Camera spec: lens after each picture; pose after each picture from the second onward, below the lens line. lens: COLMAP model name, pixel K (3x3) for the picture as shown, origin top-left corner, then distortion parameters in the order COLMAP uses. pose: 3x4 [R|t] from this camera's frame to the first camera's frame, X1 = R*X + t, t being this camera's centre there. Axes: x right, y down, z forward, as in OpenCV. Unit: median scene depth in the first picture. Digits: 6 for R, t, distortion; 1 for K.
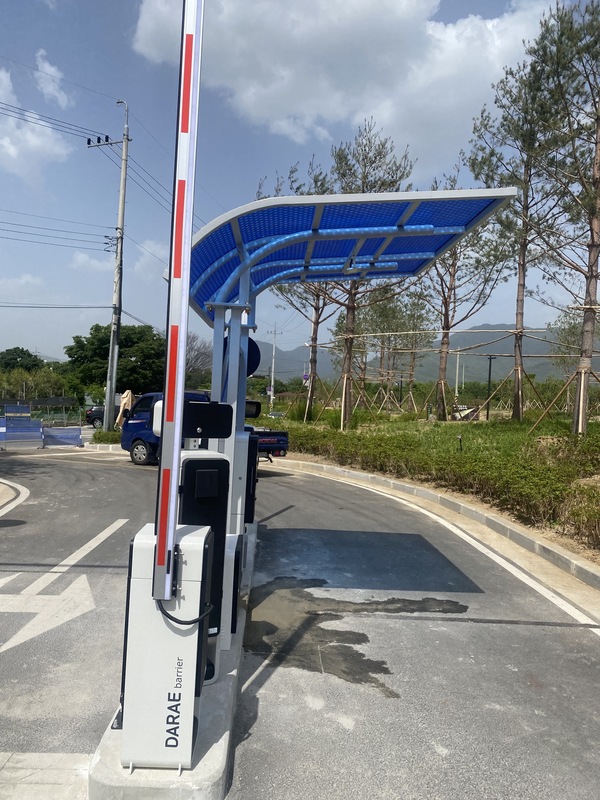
lens RADIAL K [[615.0, 0, 289.2], [0, 615.0, 412.0], [0, 0, 1]] dist [0.014971, -0.002196]
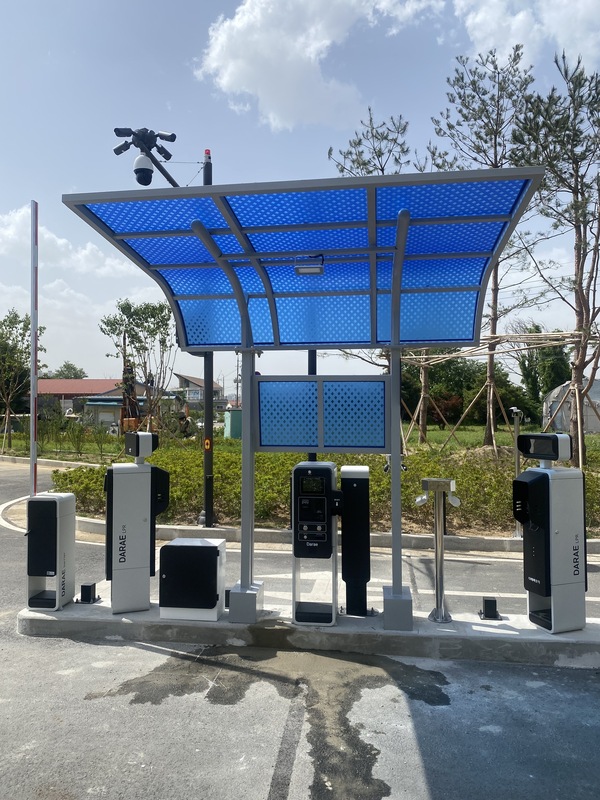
lens RADIAL K [[614.1, 0, 294.8], [0, 614.1, 395.5], [0, 0, 1]] dist [0.013253, -0.005463]
pose [[-0.161955, -0.077254, -0.983770, 0.841483], [-0.030365, 0.996849, -0.073282, -0.002796], [0.986331, 0.018004, -0.163790, 1.048399]]
